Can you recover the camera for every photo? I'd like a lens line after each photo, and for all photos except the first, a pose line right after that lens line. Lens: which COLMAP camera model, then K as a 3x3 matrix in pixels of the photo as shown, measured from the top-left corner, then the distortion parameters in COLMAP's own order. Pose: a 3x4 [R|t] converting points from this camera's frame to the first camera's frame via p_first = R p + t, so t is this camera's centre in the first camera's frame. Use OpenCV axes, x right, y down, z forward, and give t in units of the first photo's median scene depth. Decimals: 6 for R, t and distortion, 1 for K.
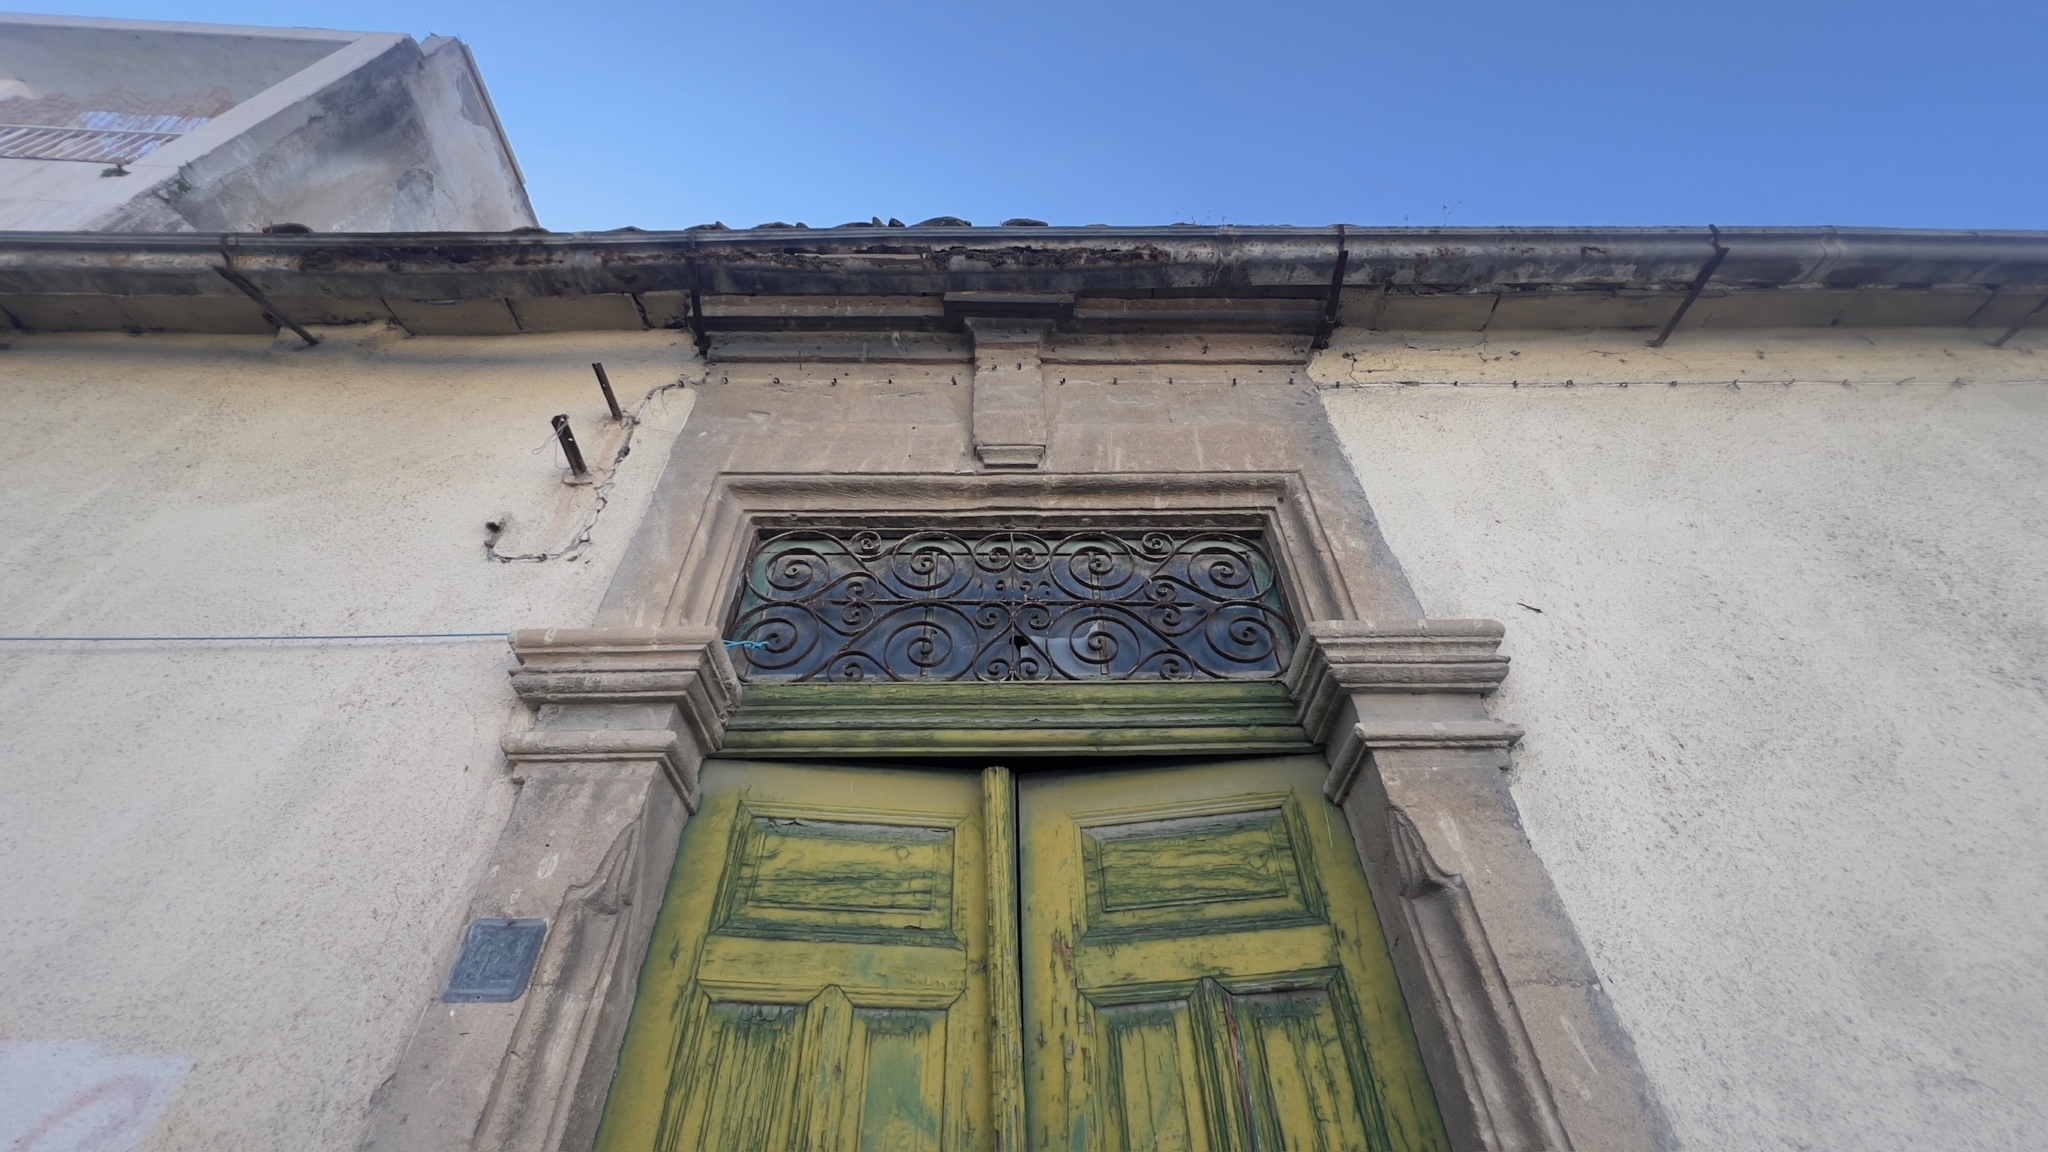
lens RADIAL K [[819.6, 0, 1019.6], [0, 819.6, 569.9], [0, 0, 1]] dist [-0.002883, 0.000970]
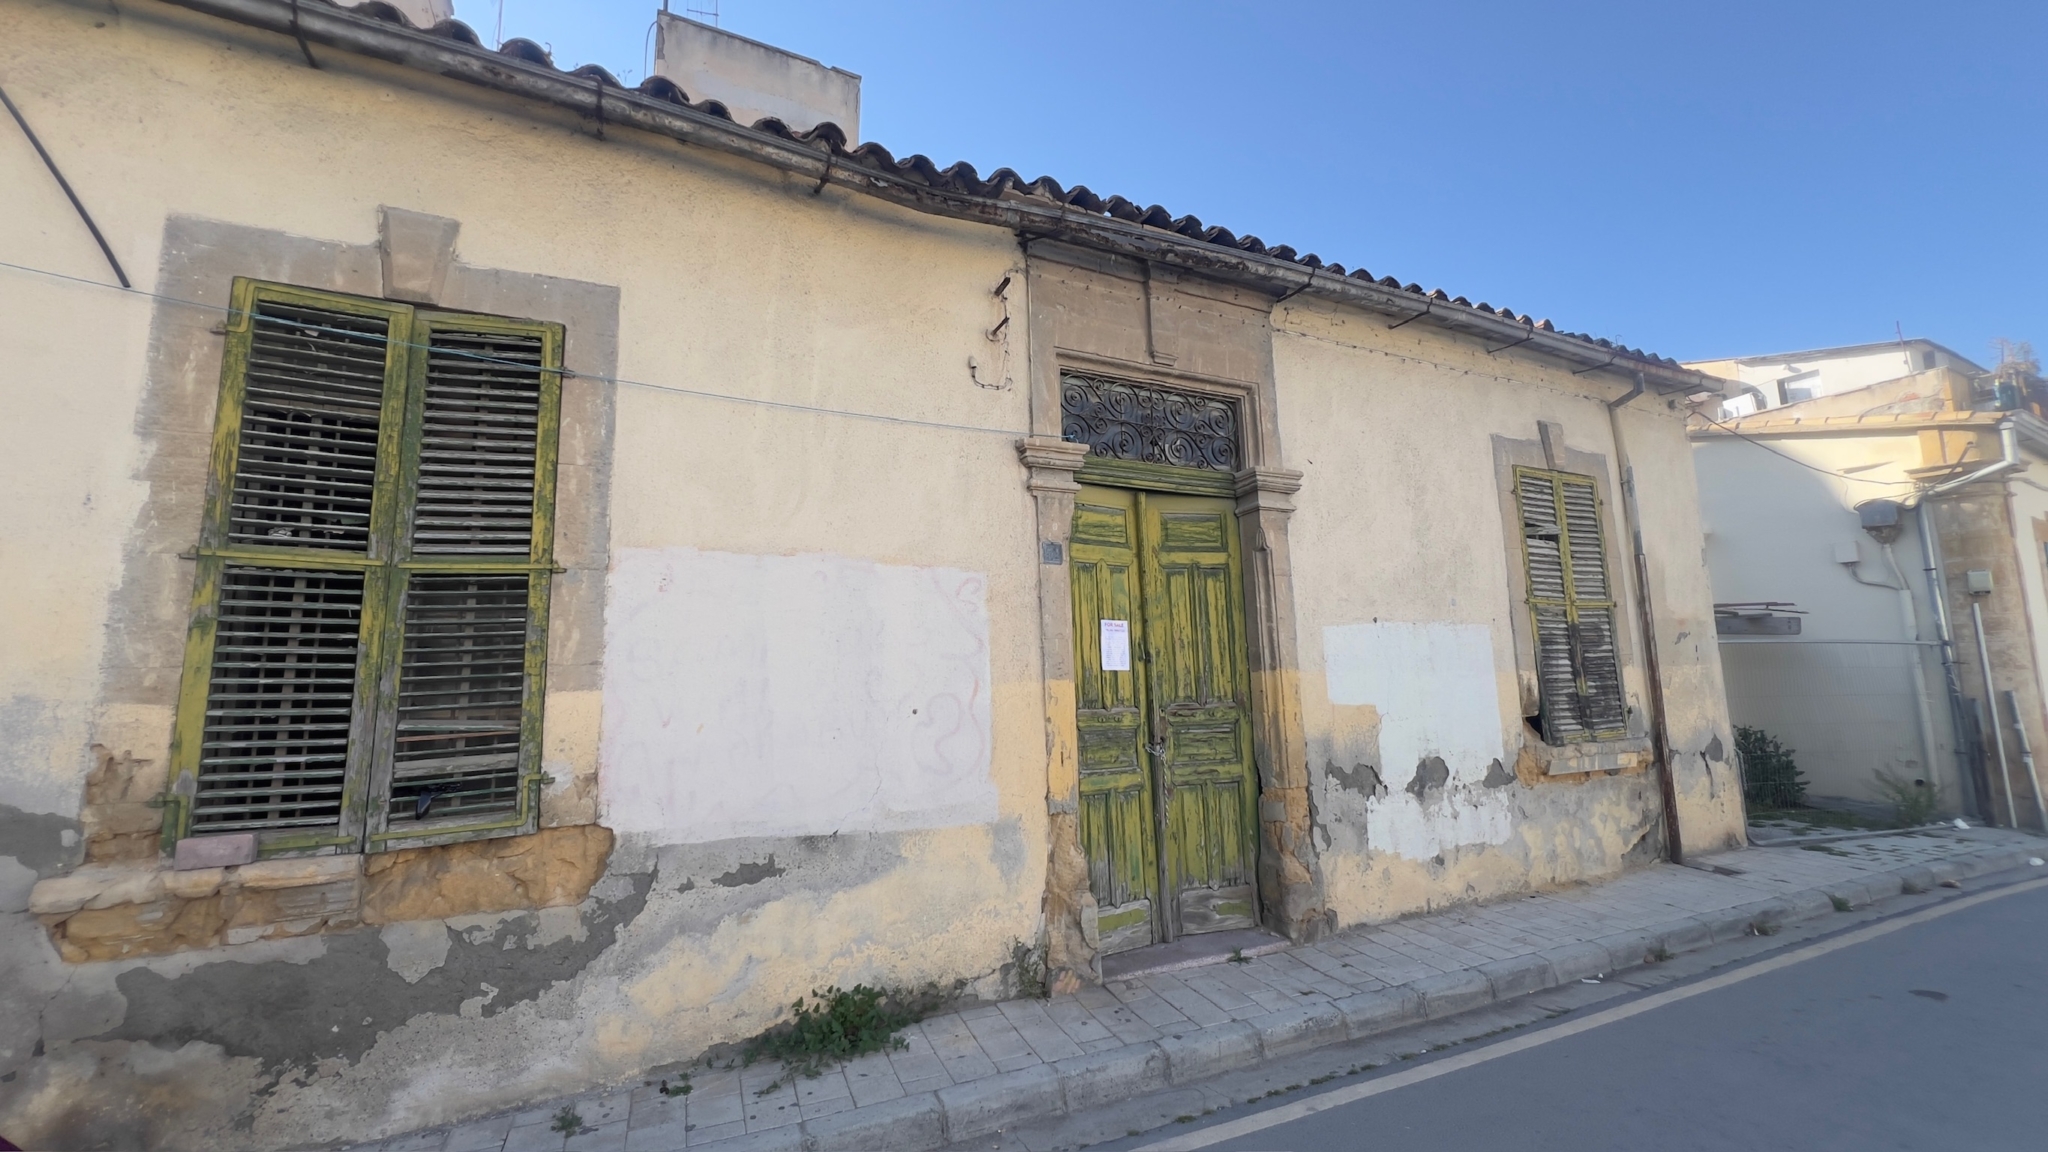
lens RADIAL K [[819.6, 0, 1019.6], [0, 819.6, 569.9], [0, 0, 1]] dist [-0.002883, 0.000970]
pose [[0.904053, 0.057646, 0.423516, -1.531438], [-0.287952, 0.814400, 0.503822, -0.809685], [-0.315868, -0.577434, 0.752859, -1.108671]]
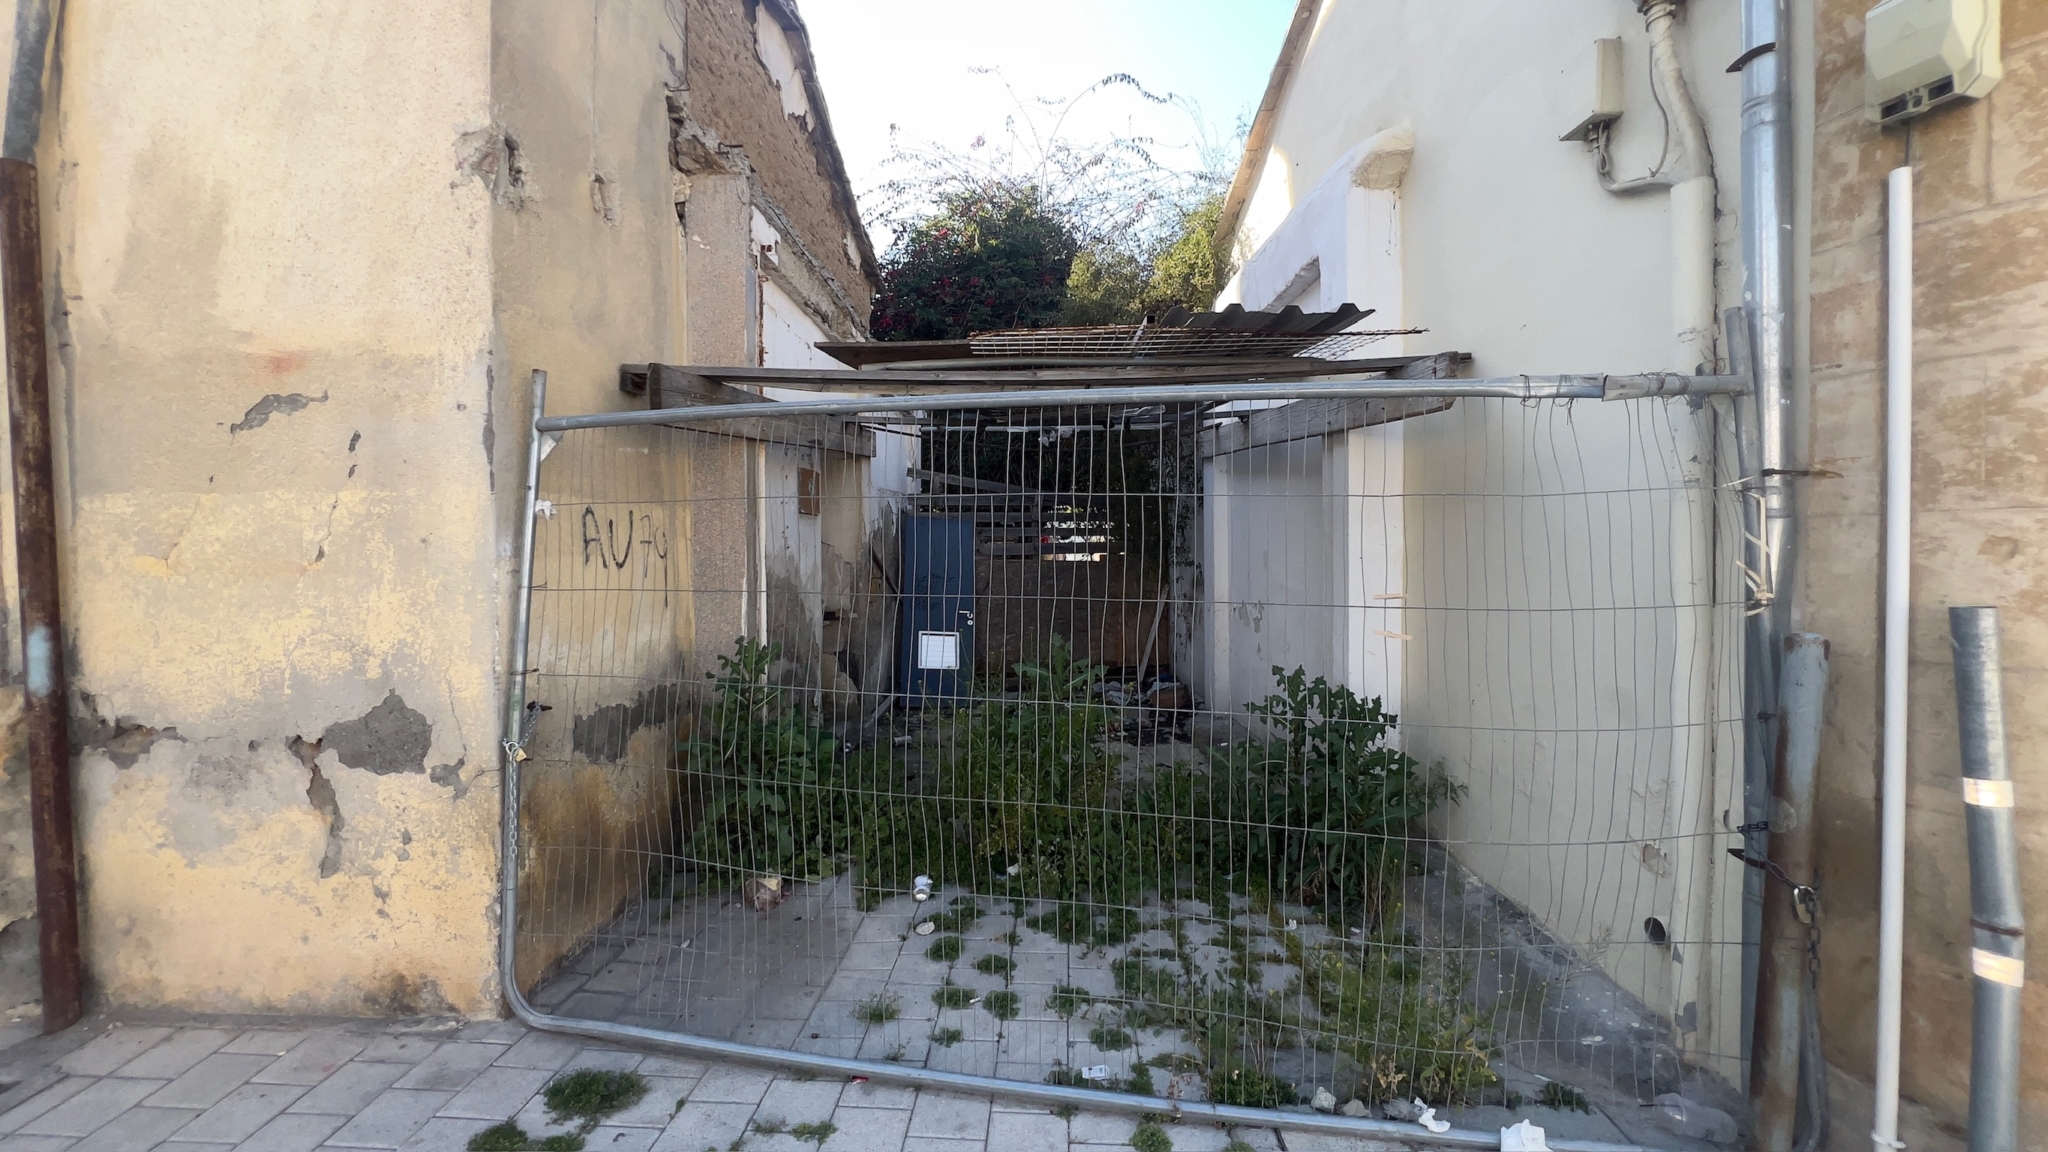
lens RADIAL K [[819.6, 0, 1019.6], [0, 819.6, 569.9], [0, 0, 1]] dist [-0.002883, 0.000970]
pose [[0.999693, 0.013513, -0.020759, 4.070956], [0.004609, 0.721978, 0.691900, -0.227634], [0.024337, -0.691784, 0.721695, -0.474659]]
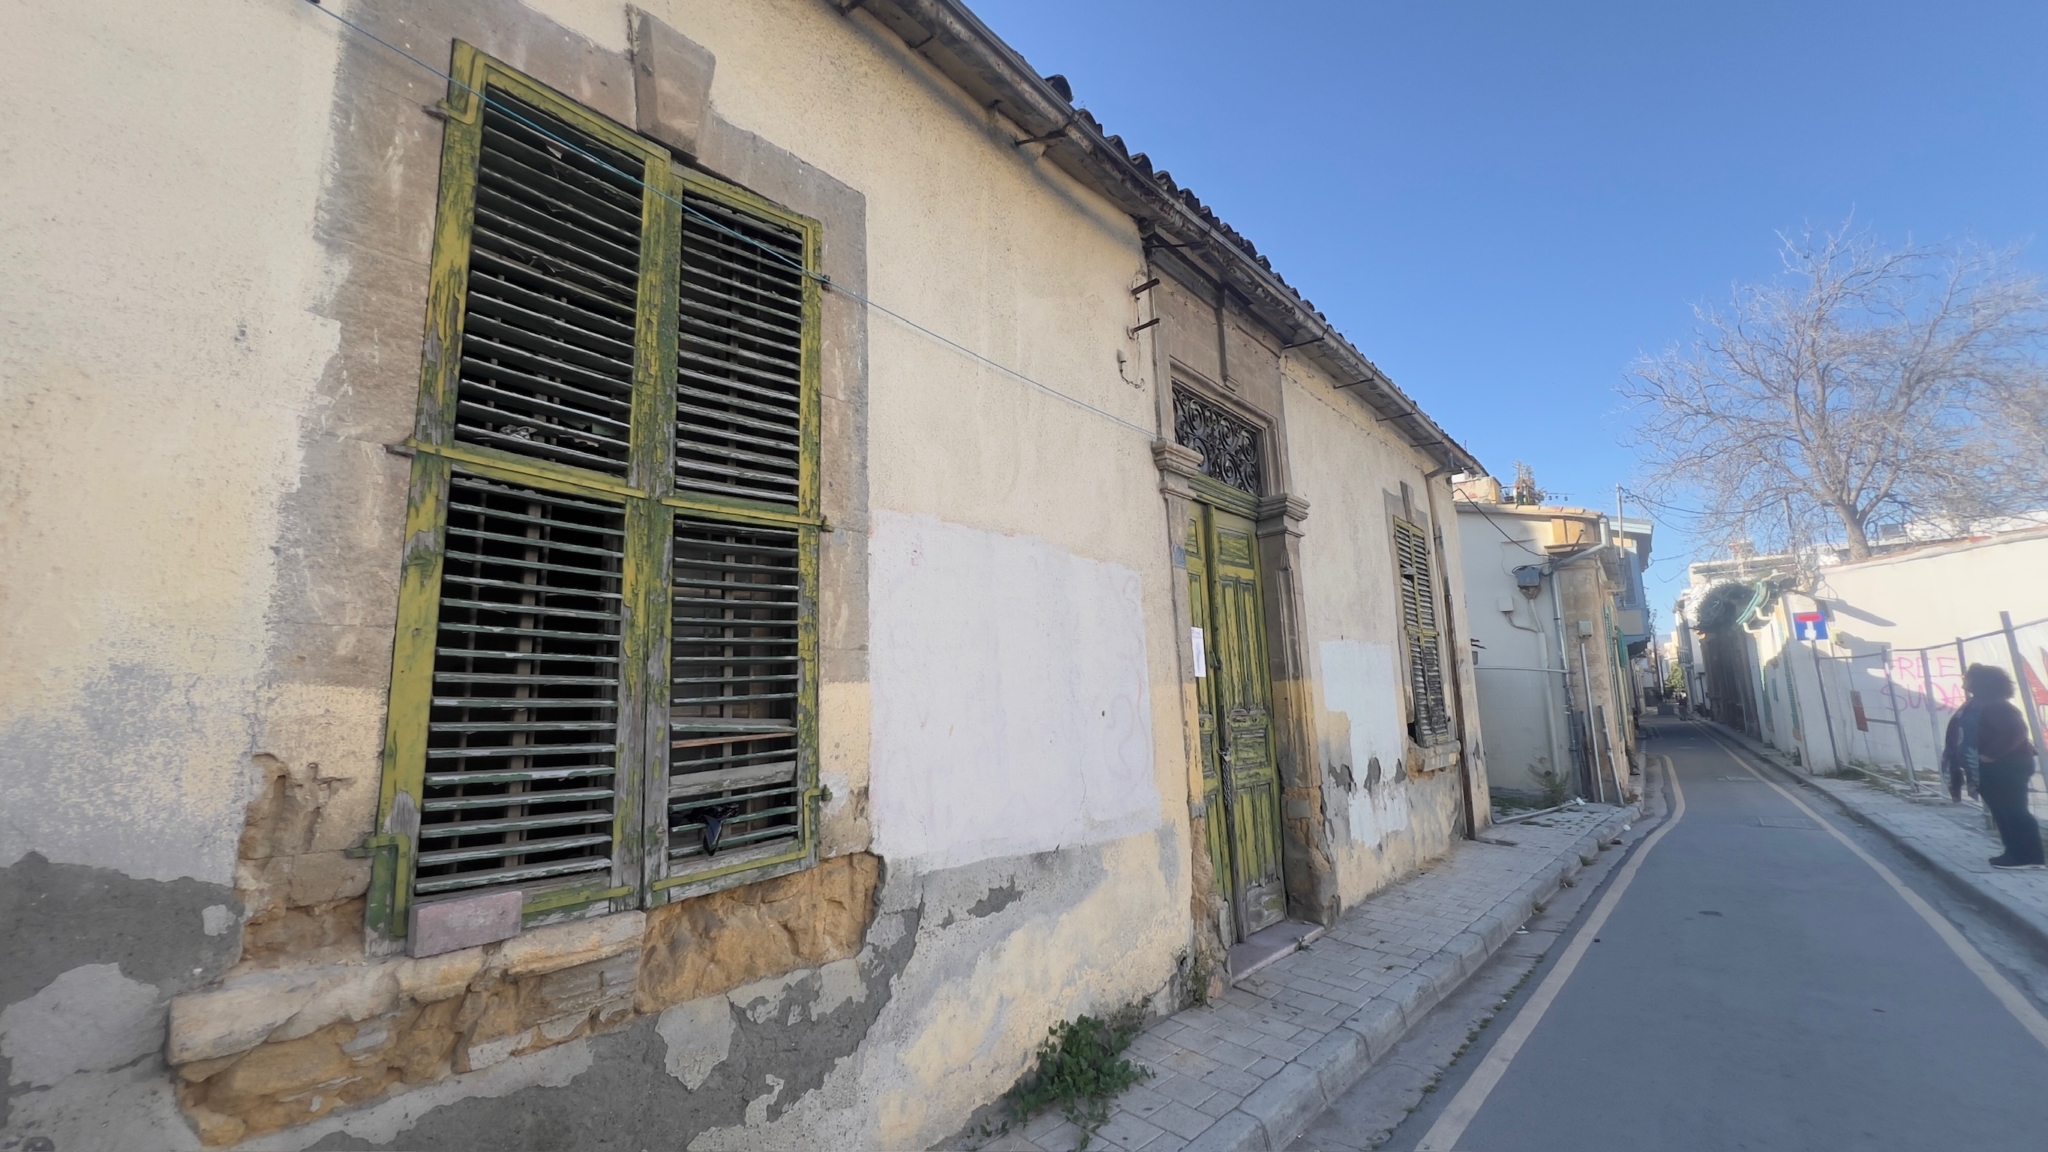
lens RADIAL K [[819.6, 0, 1019.6], [0, 819.6, 569.9], [0, 0, 1]] dist [-0.002883, 0.000970]
pose [[0.657481, 0.125313, 0.742977, -2.522272], [-0.505721, 0.804356, 0.311861, -0.155175], [-0.558538, -0.580783, 0.592222, -0.494075]]
